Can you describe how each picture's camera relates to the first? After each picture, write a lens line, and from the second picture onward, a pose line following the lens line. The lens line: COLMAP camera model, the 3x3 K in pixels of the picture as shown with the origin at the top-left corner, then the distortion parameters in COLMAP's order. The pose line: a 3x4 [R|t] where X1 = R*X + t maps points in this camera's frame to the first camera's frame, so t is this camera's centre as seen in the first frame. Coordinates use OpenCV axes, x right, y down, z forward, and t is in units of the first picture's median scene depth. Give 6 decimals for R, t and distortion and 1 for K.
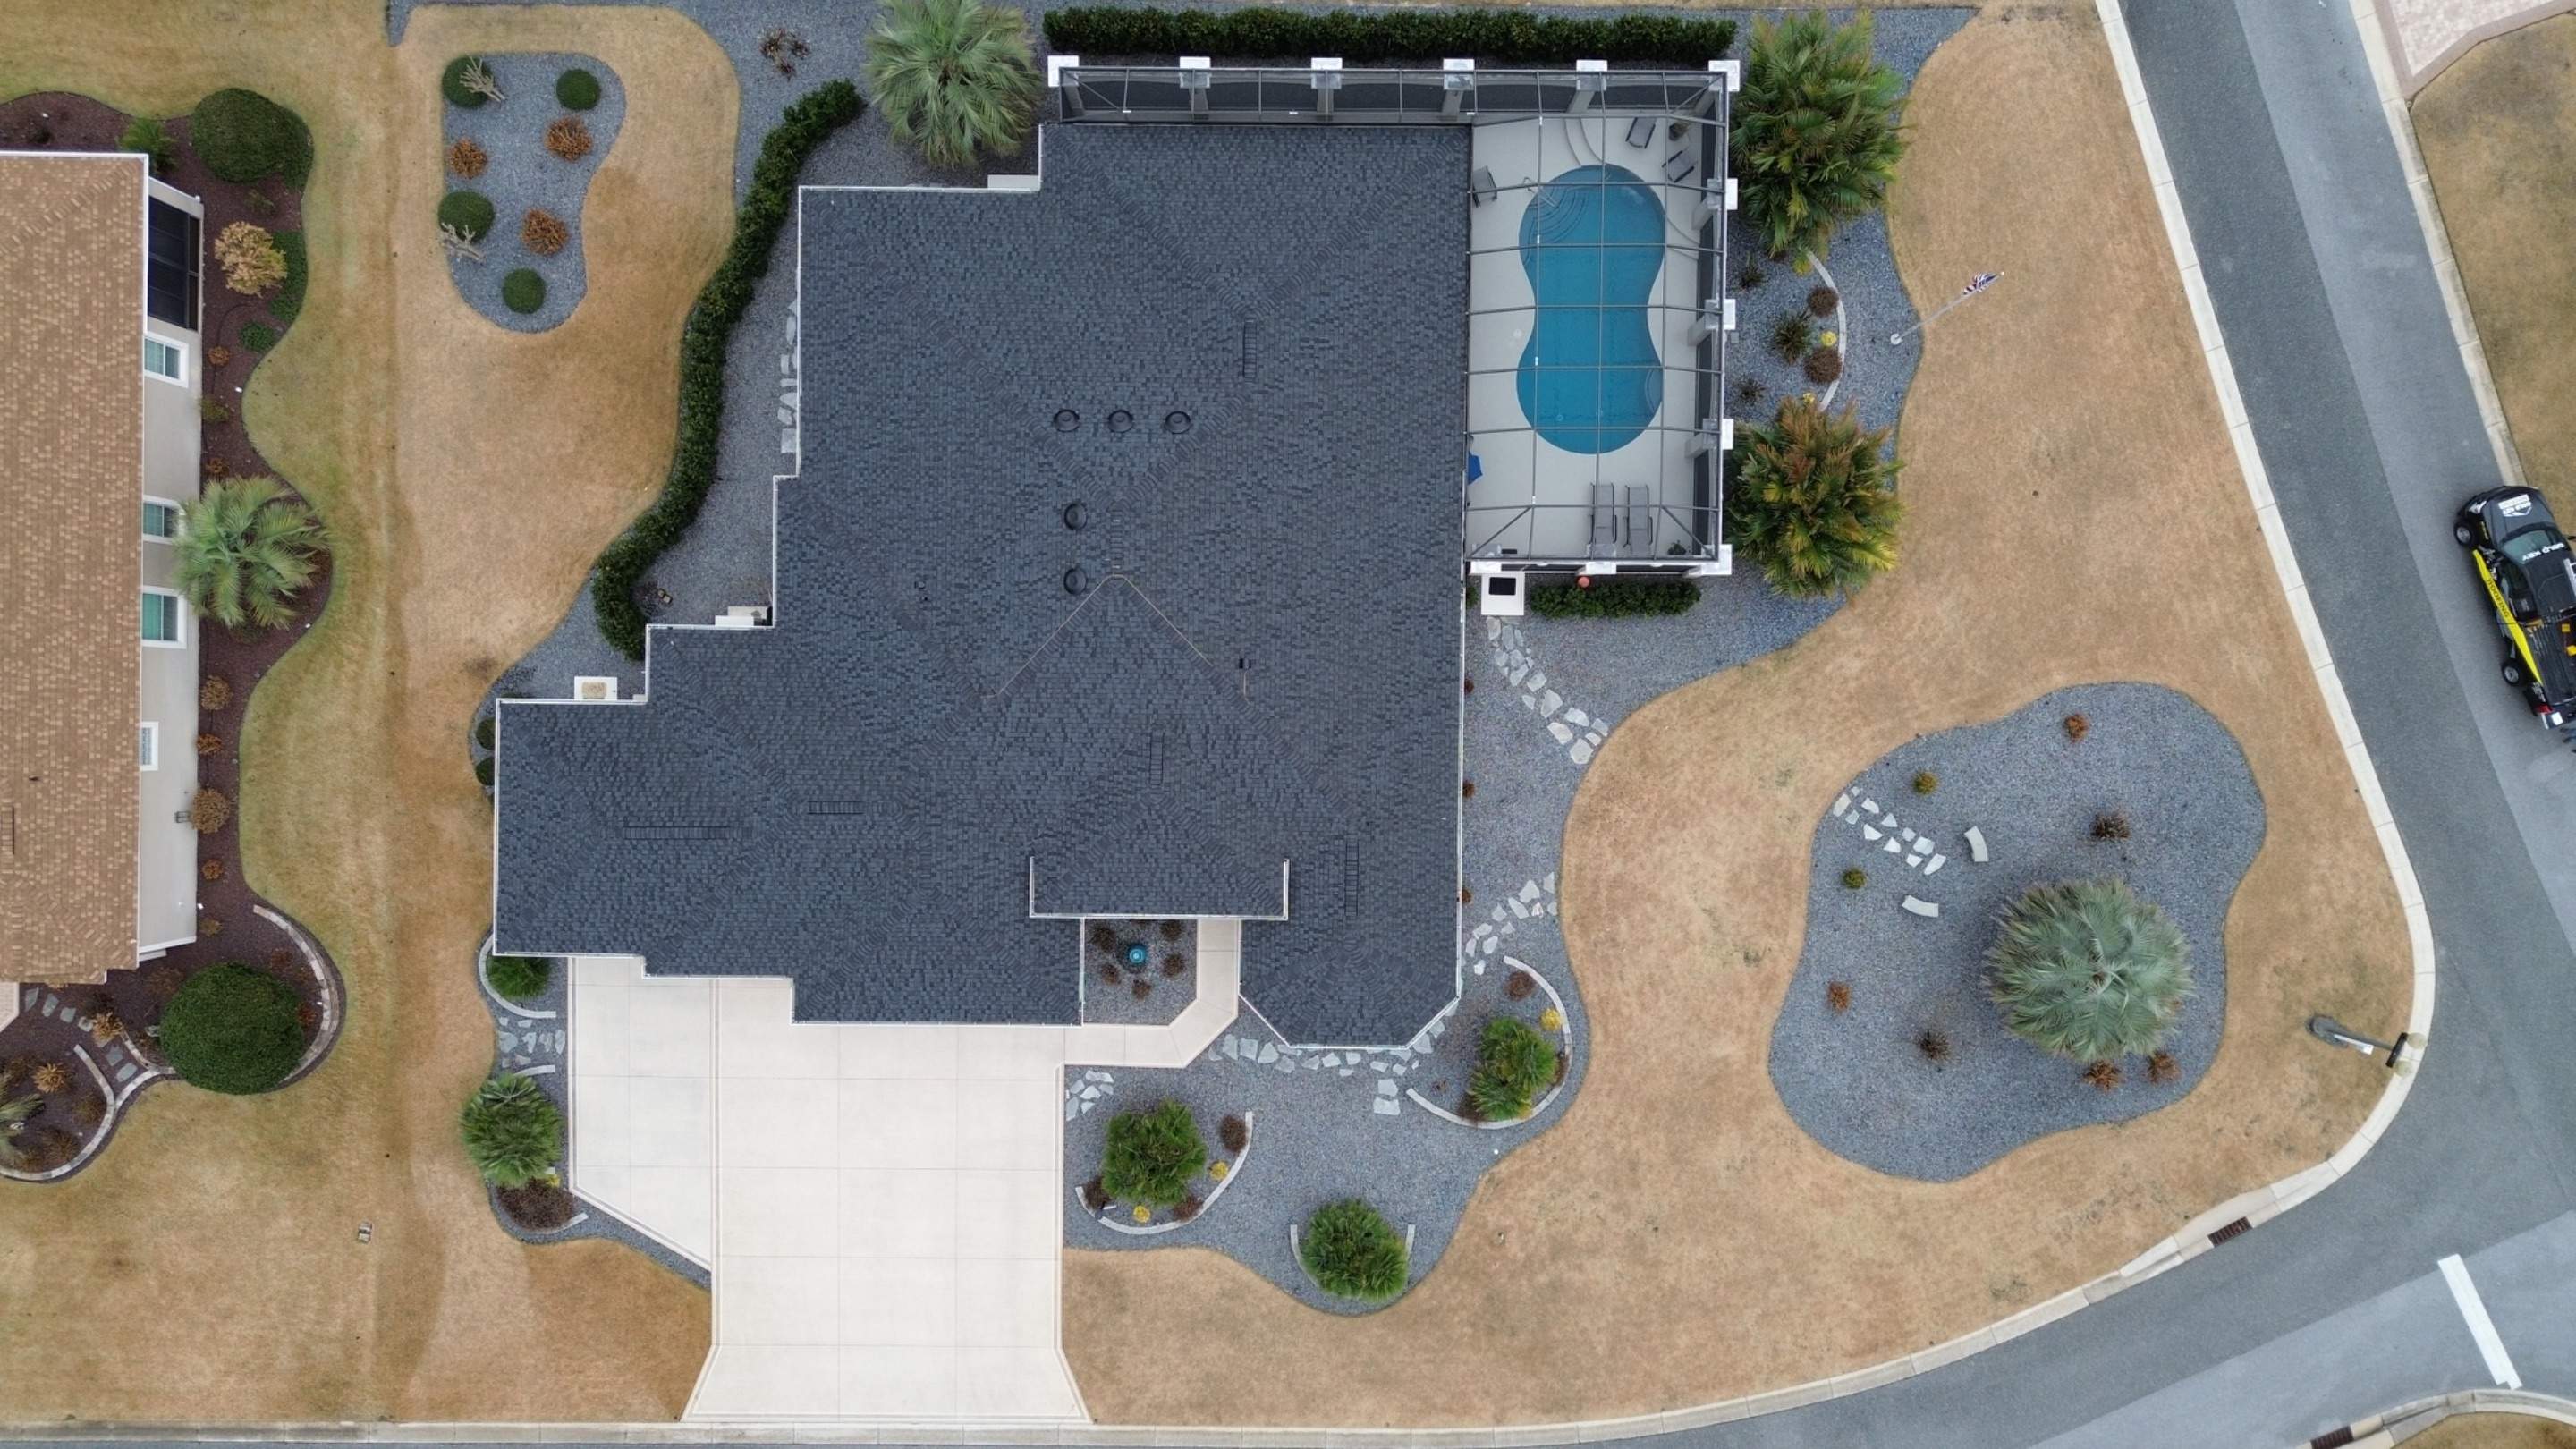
lens RADIAL K [[1804.5, 0, 1274.7], [0, 1804.5, 708.9], [0, 0, 1]] dist [0.061948, -0.049173]
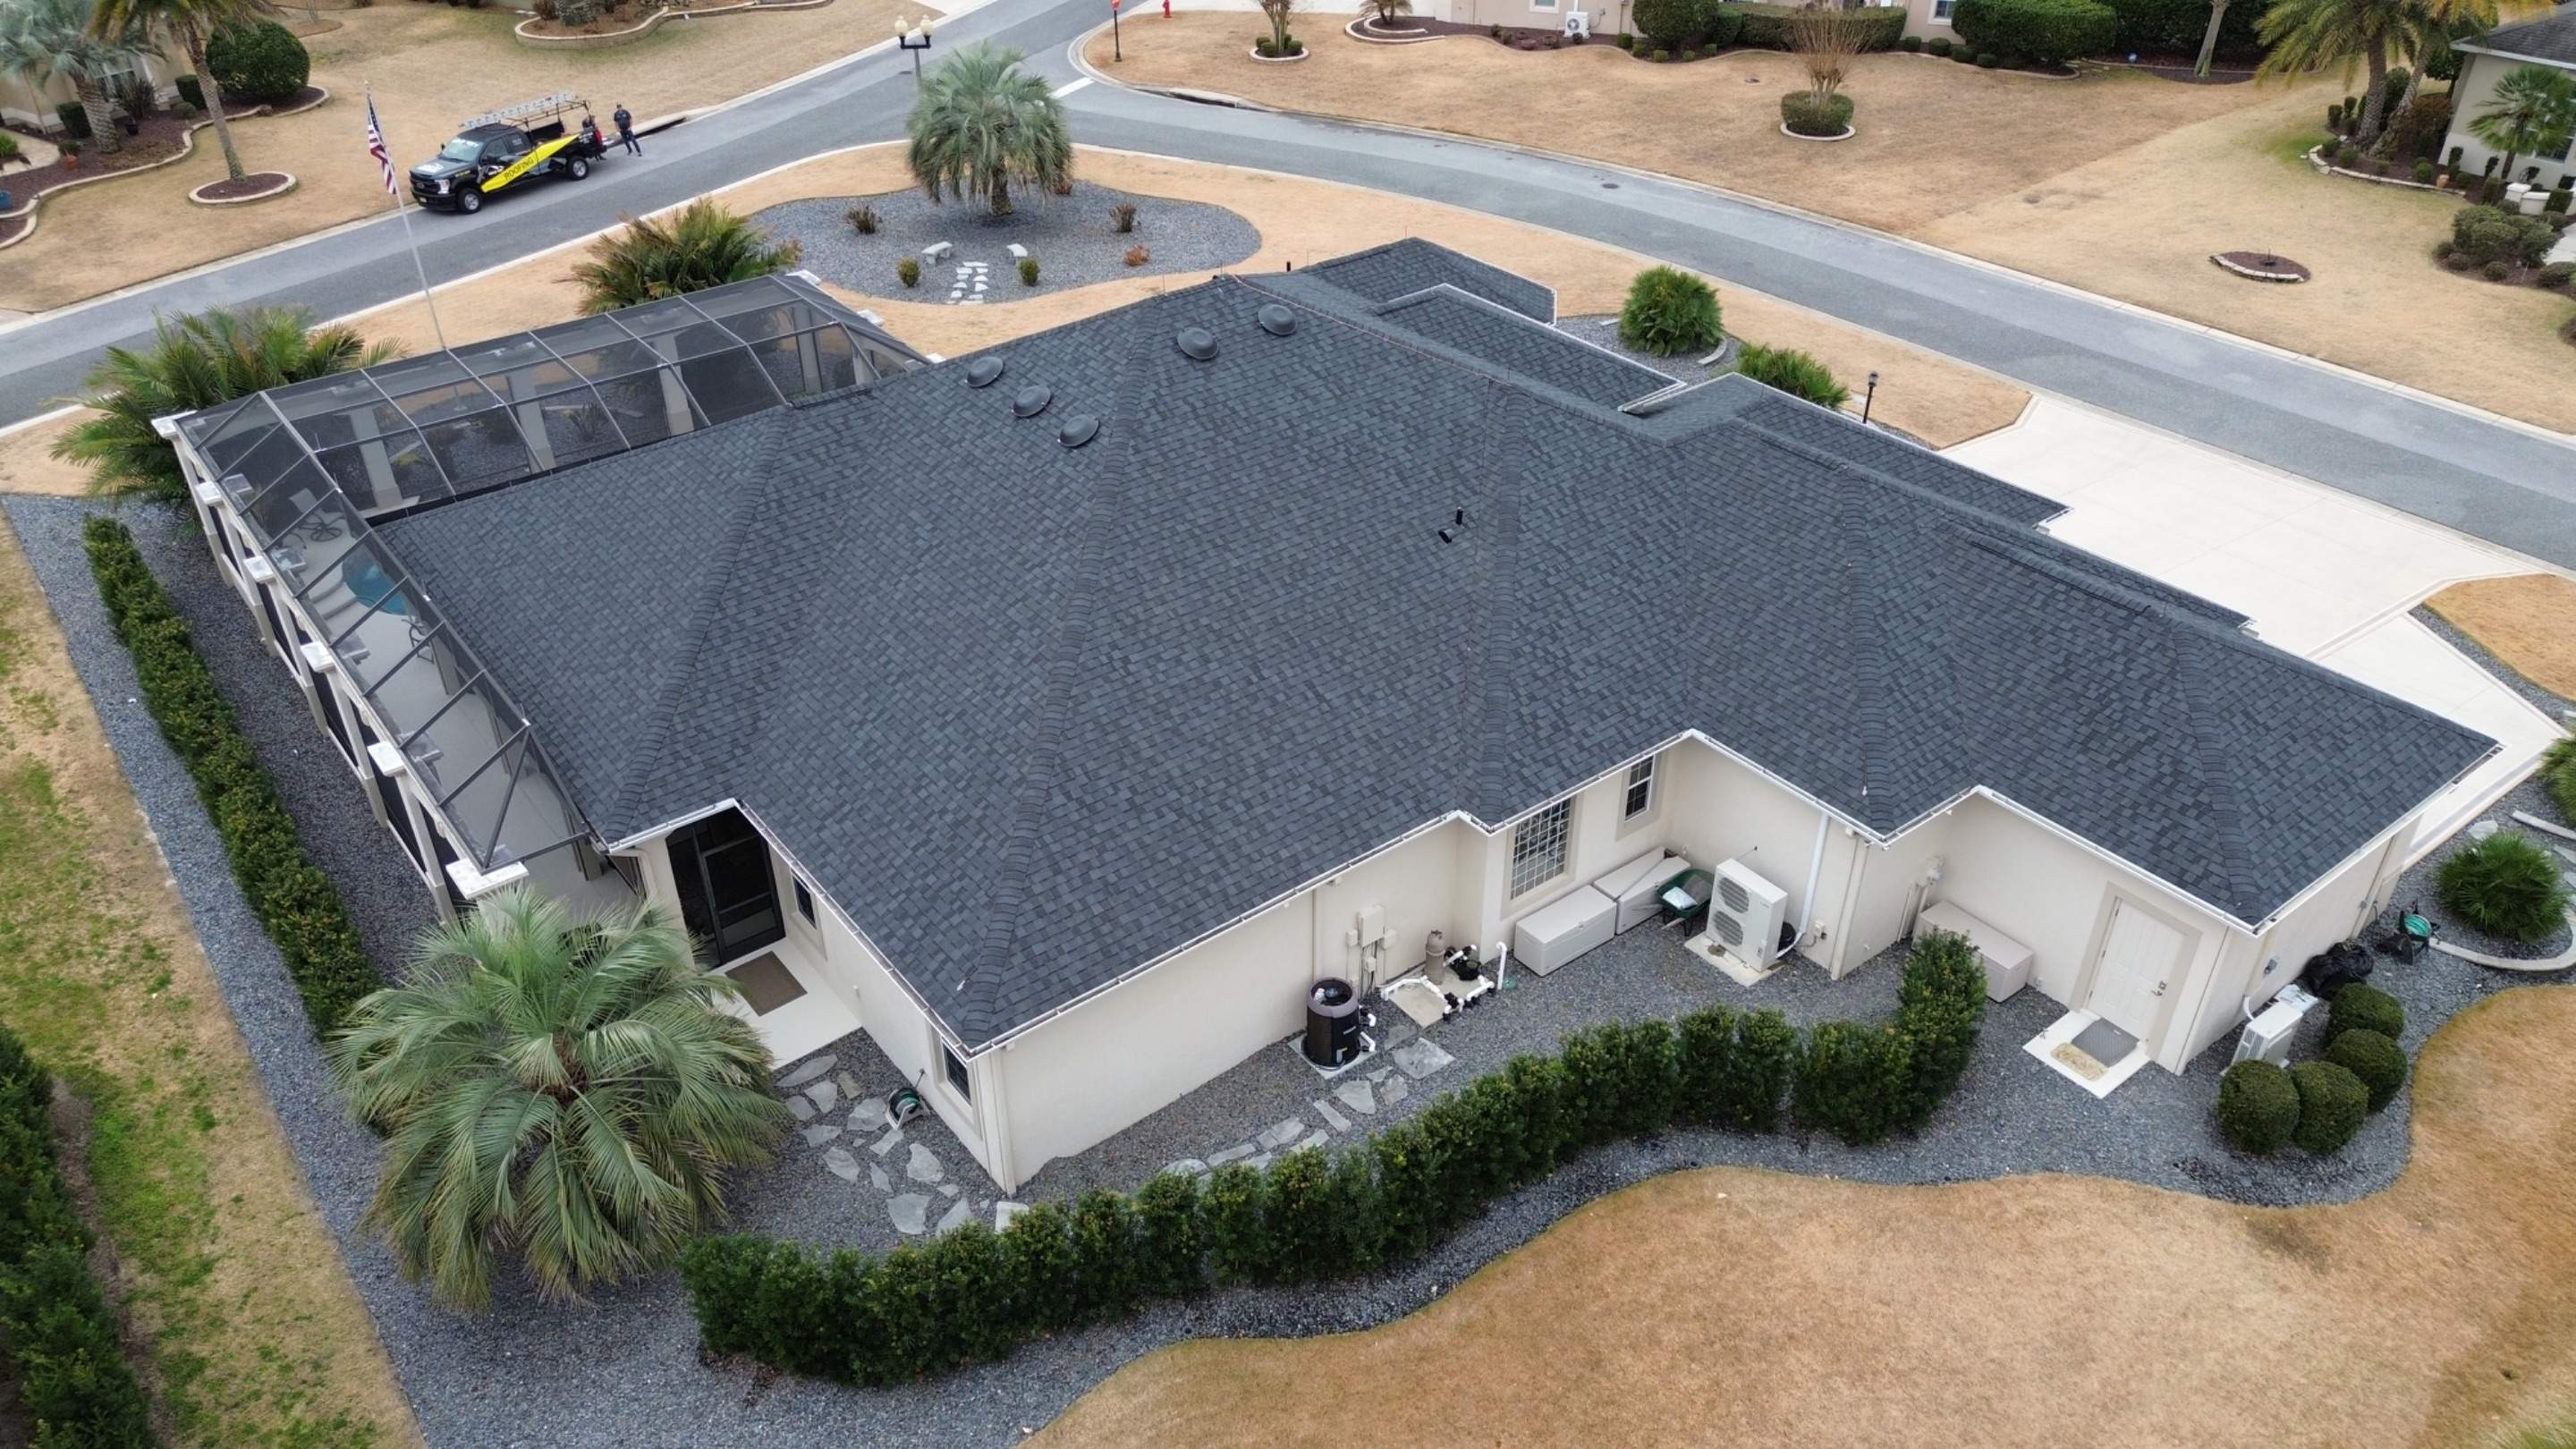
lens RADIAL K [[1831.1, 0, 1284.5], [0, 1831.1, 720.6], [0, 0, 1]] dist [0.056131, -0.047423]
pose [[-0.624227, -0.425587, 0.655146, -0.527384], [0.781184, -0.350334, 0.516738, -0.400365], [0.009603, 0.834351, 0.551150, 0.651485]]
